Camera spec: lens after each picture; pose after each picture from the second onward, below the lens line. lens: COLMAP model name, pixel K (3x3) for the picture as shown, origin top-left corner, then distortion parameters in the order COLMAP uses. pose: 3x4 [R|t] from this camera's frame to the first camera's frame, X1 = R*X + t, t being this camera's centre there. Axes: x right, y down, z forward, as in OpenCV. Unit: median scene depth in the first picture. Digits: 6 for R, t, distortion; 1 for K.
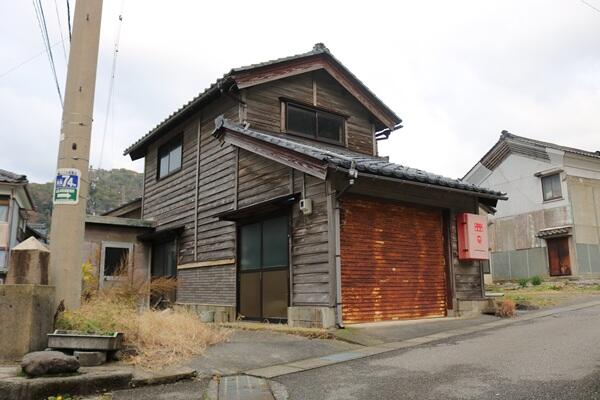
lens RADIAL K [[496.6, 0, 300.9], [0, 496.6, 200.0], [0, 0, 1]] dist [-0.118625, 0.052125]
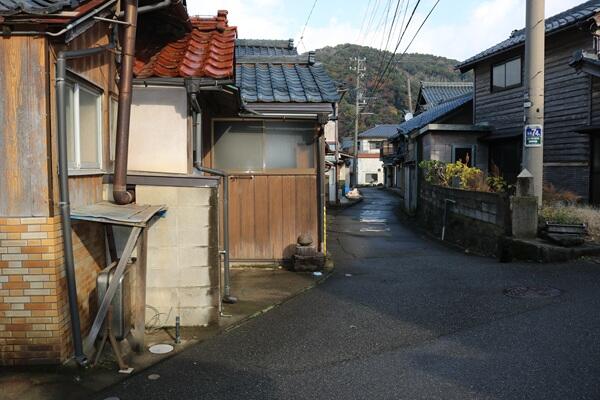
lens RADIAL K [[496.6, 0, 299.8], [0, 496.6, 200.1], [0, 0, 1]] dist [-0.118625, 0.052125]
pose [[0.898349, 0.028595, -0.438351, -0.253195], [0.084857, 0.967788, 0.237037, -0.145241], [0.431009, -0.250139, 0.866984, -0.438016]]
